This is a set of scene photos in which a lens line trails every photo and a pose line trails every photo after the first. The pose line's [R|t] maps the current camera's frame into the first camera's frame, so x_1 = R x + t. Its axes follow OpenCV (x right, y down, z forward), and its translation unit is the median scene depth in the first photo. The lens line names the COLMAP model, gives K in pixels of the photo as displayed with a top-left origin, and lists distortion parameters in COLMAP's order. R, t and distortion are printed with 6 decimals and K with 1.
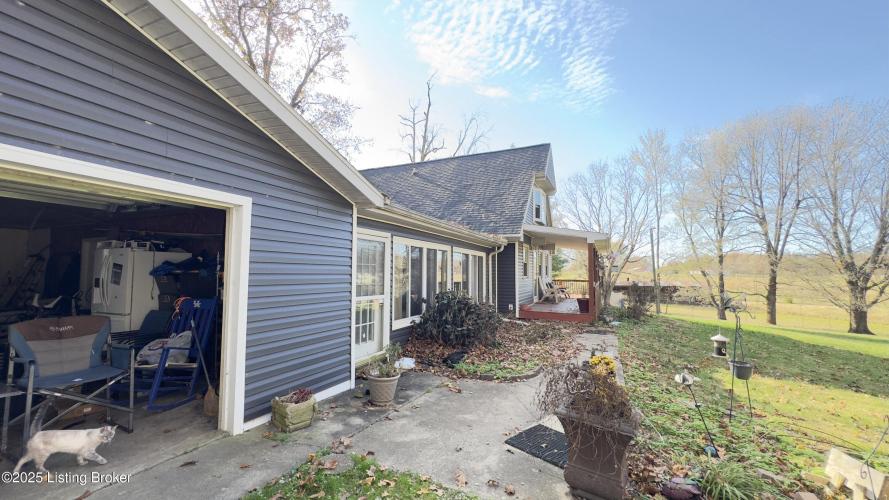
lens RADIAL K [[354.3, 0, 444.6], [0, 354.3, 252.0], [0, 0, 1]] dist [-0.001469, -0.000647]
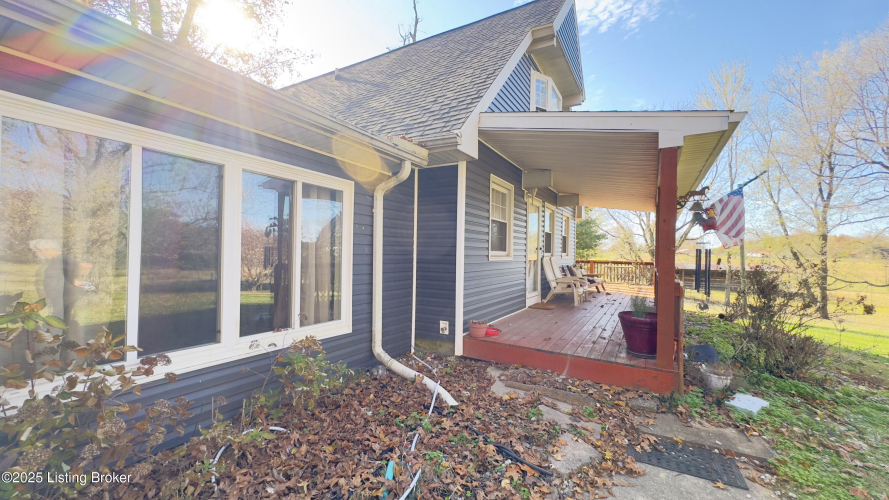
lens RADIAL K [[354.3, 0, 443.2], [0, 354.3, 251.8], [0, 0, 1]] dist [-0.001469, -0.000647]
pose [[0.995016, 0.010267, -0.099188, 0.192937], [-0.004690, 0.998403, 0.056292, 0.042063], [0.099608, -0.055546, 0.993475, 0.526247]]
